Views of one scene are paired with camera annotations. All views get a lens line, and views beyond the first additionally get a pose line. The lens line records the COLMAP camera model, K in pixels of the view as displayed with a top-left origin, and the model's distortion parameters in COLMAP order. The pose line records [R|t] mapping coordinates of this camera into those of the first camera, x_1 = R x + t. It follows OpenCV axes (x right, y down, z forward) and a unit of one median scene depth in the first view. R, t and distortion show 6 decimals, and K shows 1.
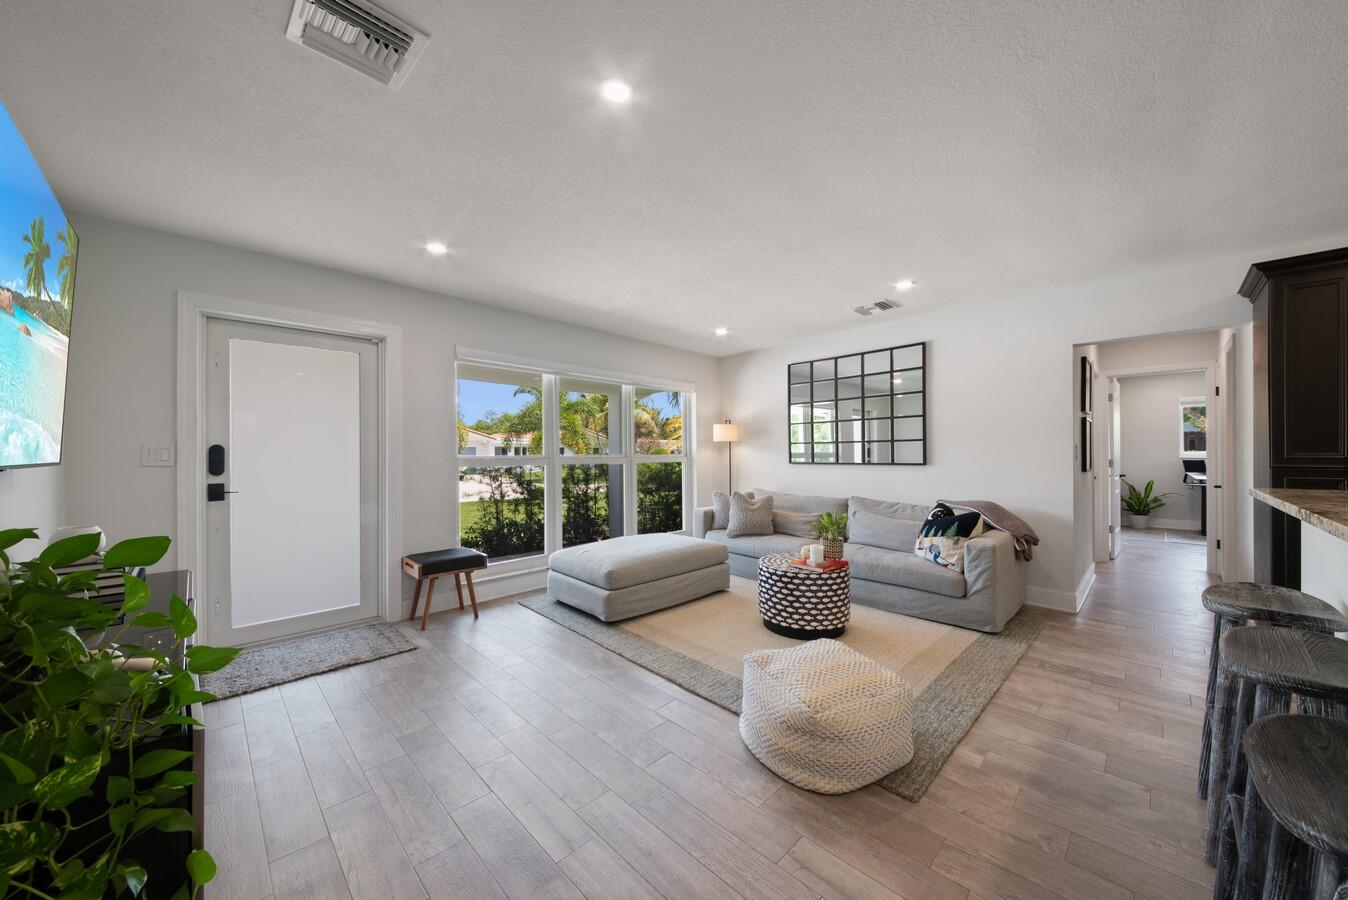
lens RADIAL K [[468.0, 0, 676.5], [0, 468.0, 452.2], [0, 0, 1]] dist [-0.007939, -0.000080]
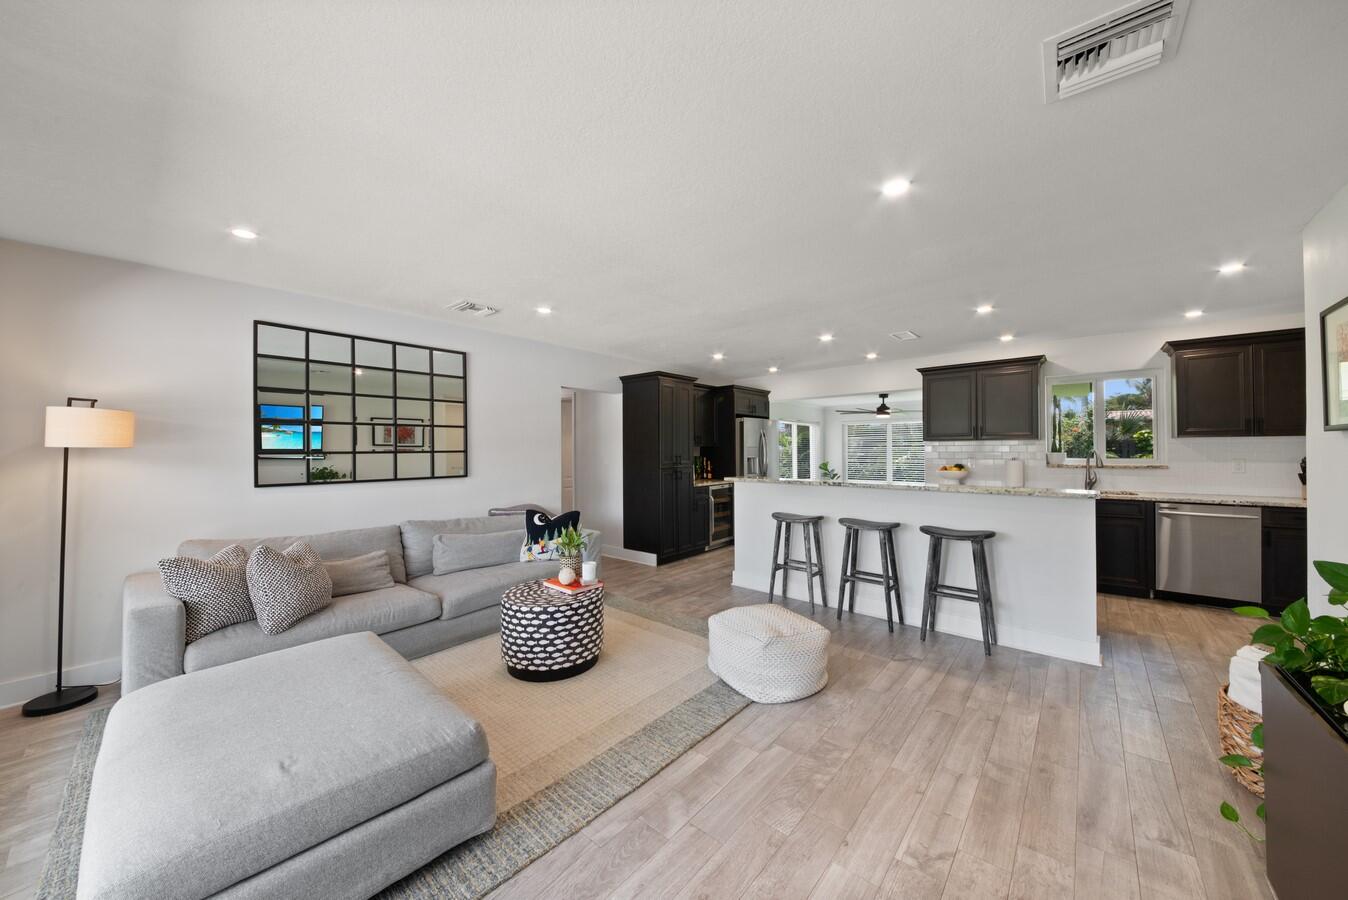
lens RADIAL K [[468.0, 0, 676.5], [0, 468.0, 452.2], [0, 0, 1]] dist [-0.007939, -0.000080]
pose [[-0.087809, 0.001682, 0.996136, -0.654488], [0.001752, 0.999997, -0.001534, -0.029423], [-0.996136, 0.001611, -0.087812, 0.853364]]
